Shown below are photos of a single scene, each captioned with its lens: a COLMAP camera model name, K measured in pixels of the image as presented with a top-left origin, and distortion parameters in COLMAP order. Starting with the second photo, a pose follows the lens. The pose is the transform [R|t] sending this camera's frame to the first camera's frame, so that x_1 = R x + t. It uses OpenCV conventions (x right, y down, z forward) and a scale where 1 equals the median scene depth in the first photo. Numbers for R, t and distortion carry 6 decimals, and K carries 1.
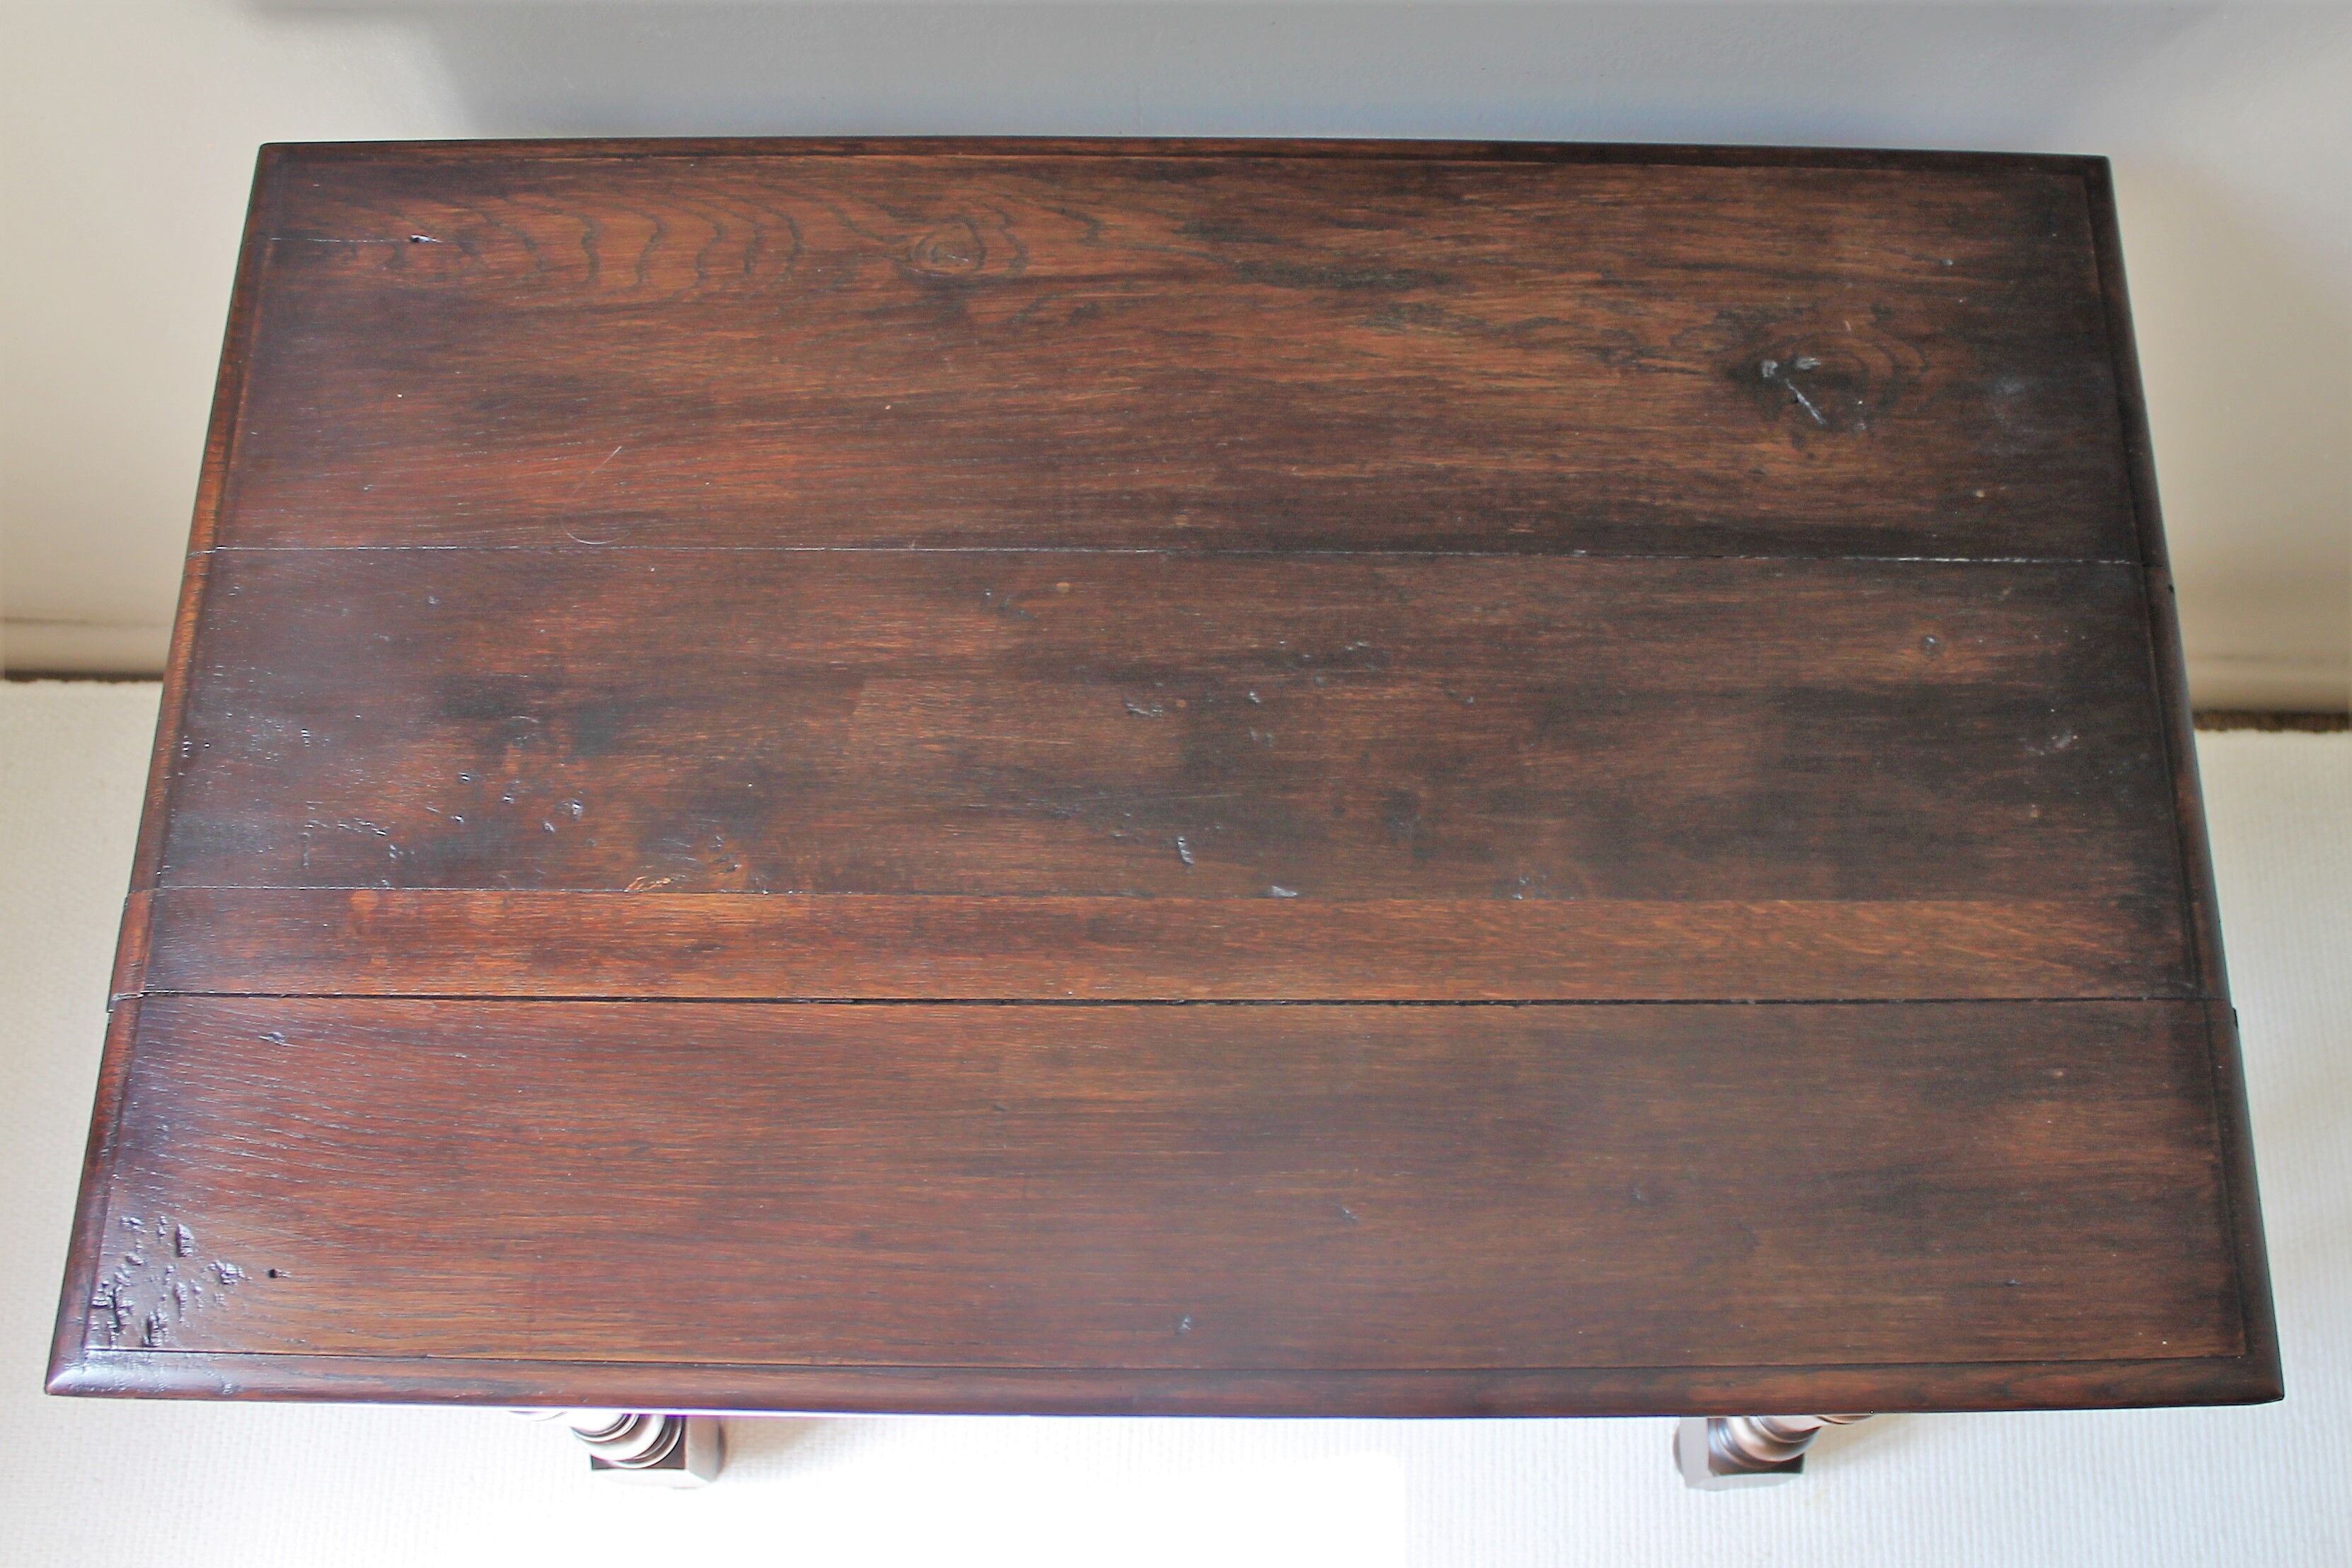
lens RADIAL K [[1224.4, 0, 1175.6], [0, 1224.4, 783.5], [0, 0, 1]] dist [-0.003241, -0.000830]
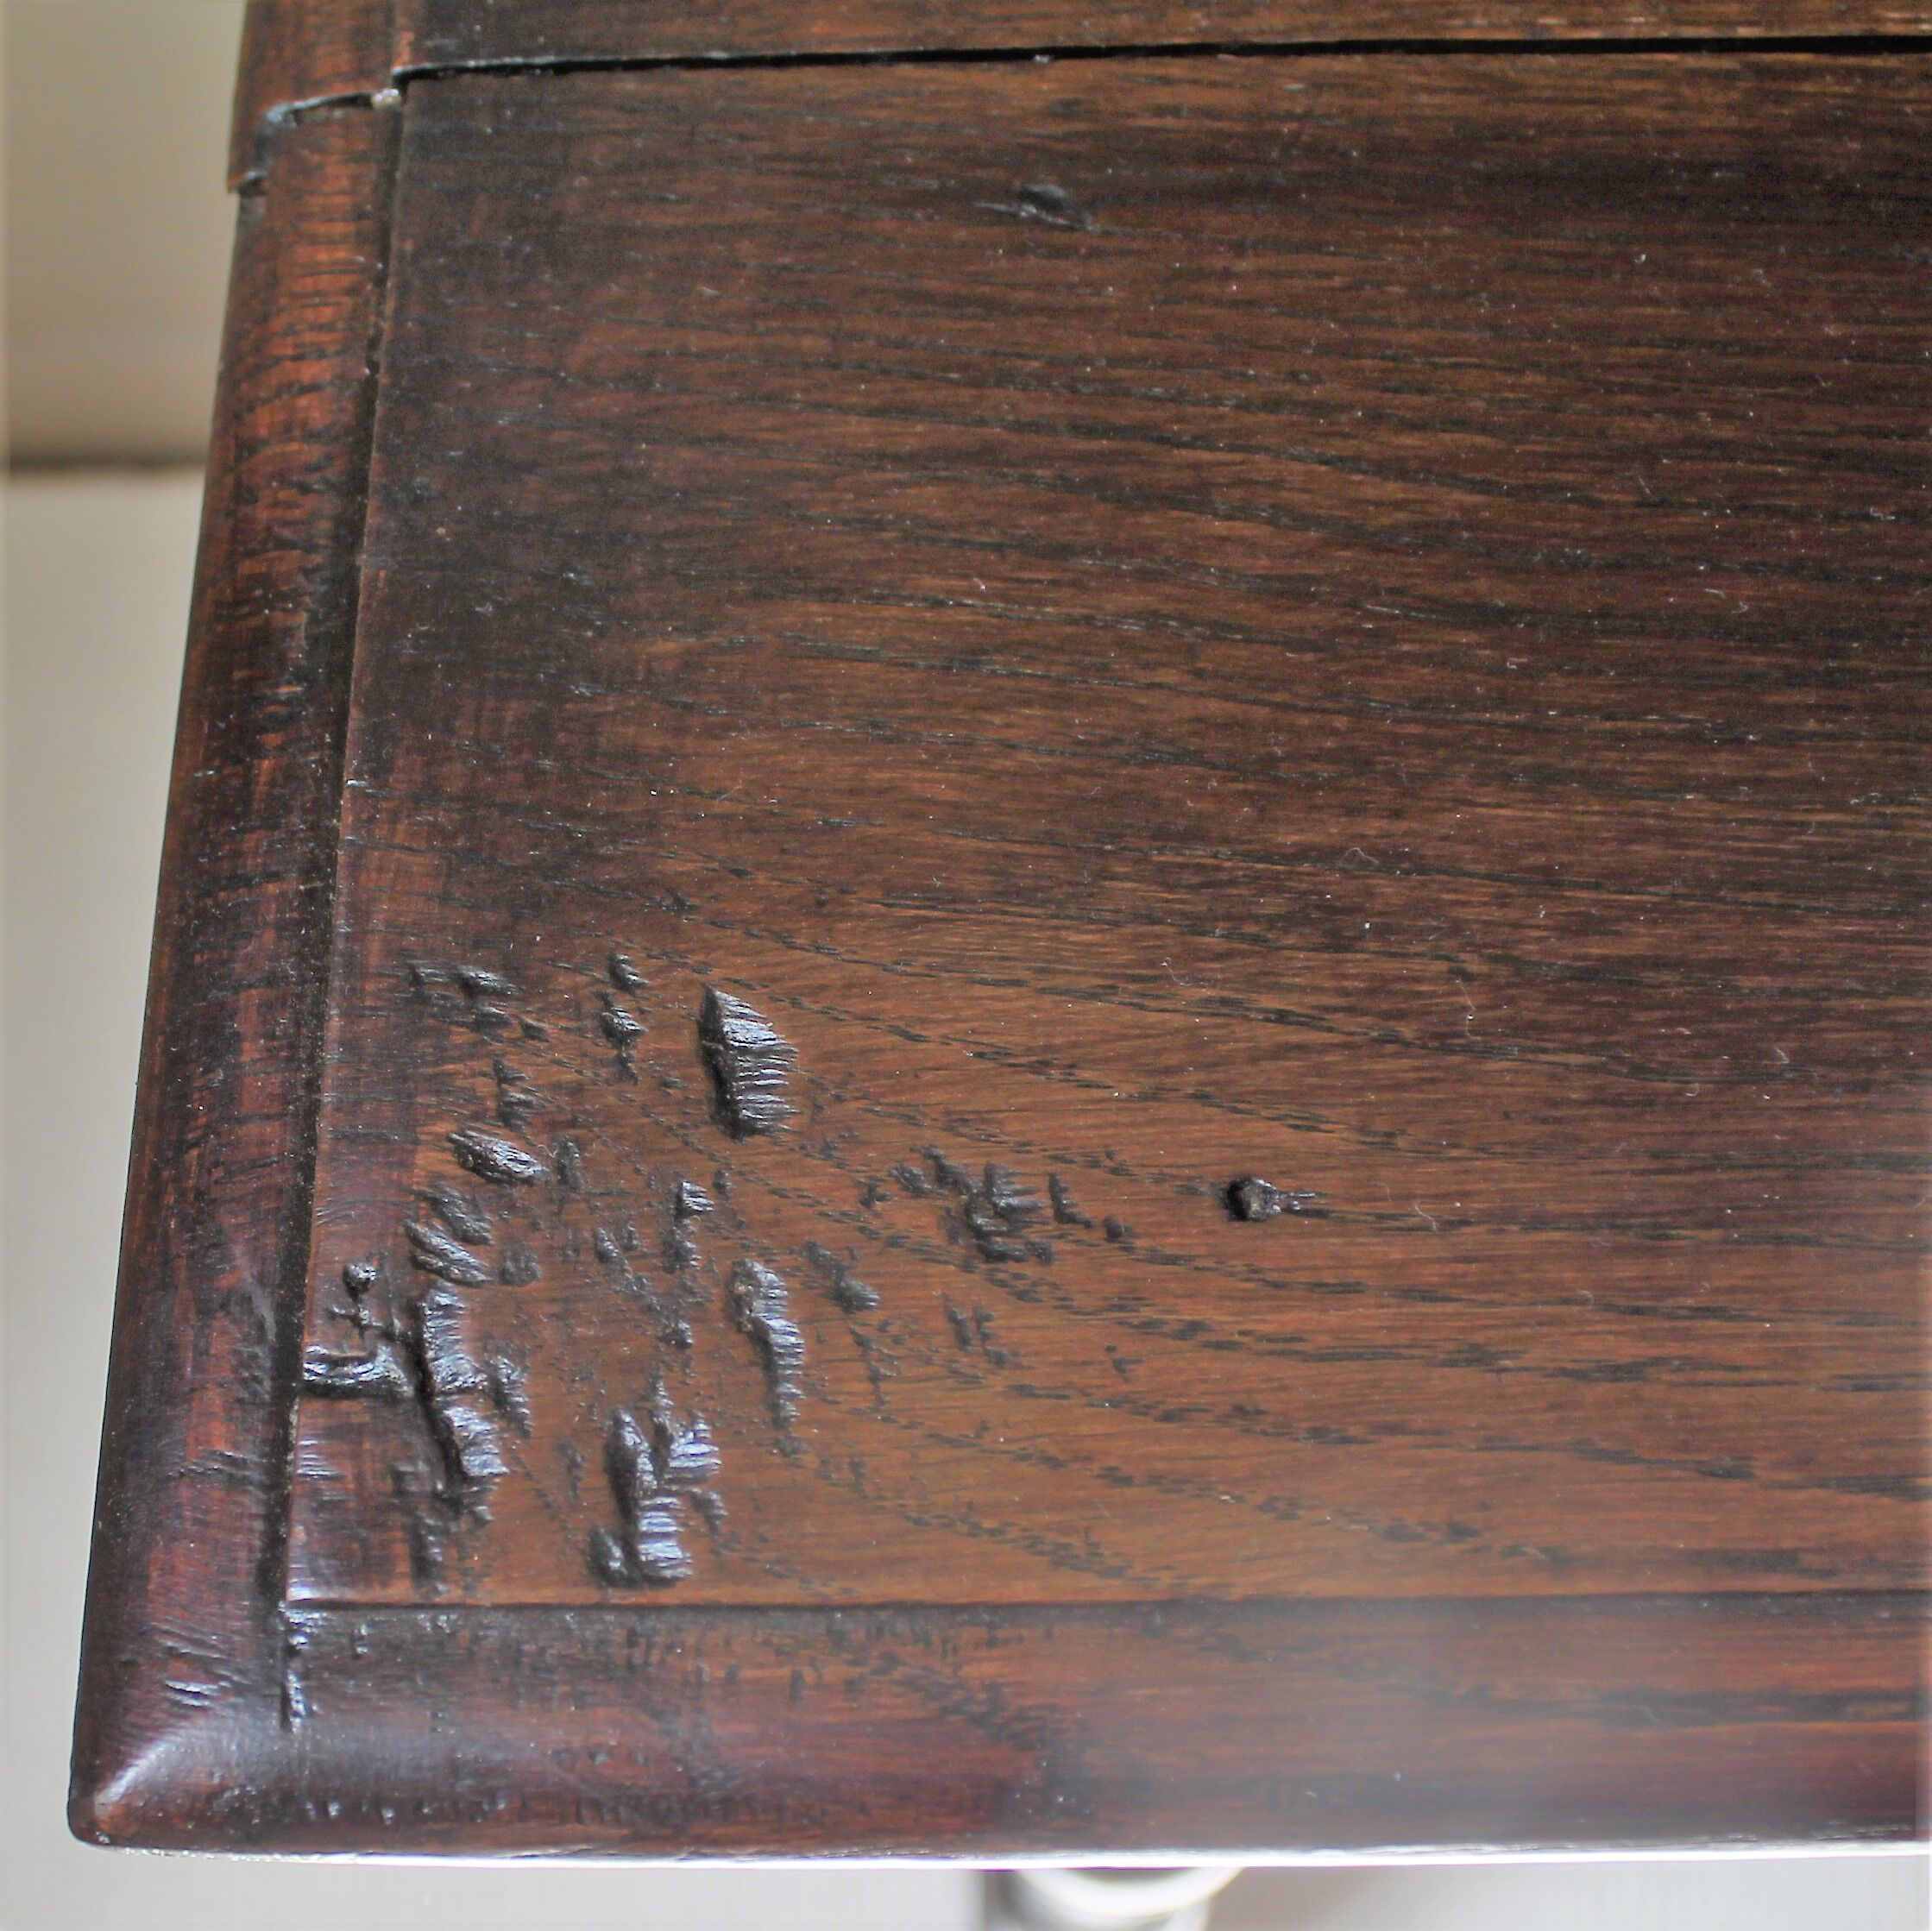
lens RADIAL K [[830.8, 0, 966.8], [0, 830.8, 965.8], [0, 0, 1]] dist [-0.000849, -0.000140]
pose [[0.997214, -0.010538, 0.073847, -0.786113], [0.004925, 0.997112, 0.075782, 0.347639], [-0.074432, -0.075207, 0.994386, 0.858461]]
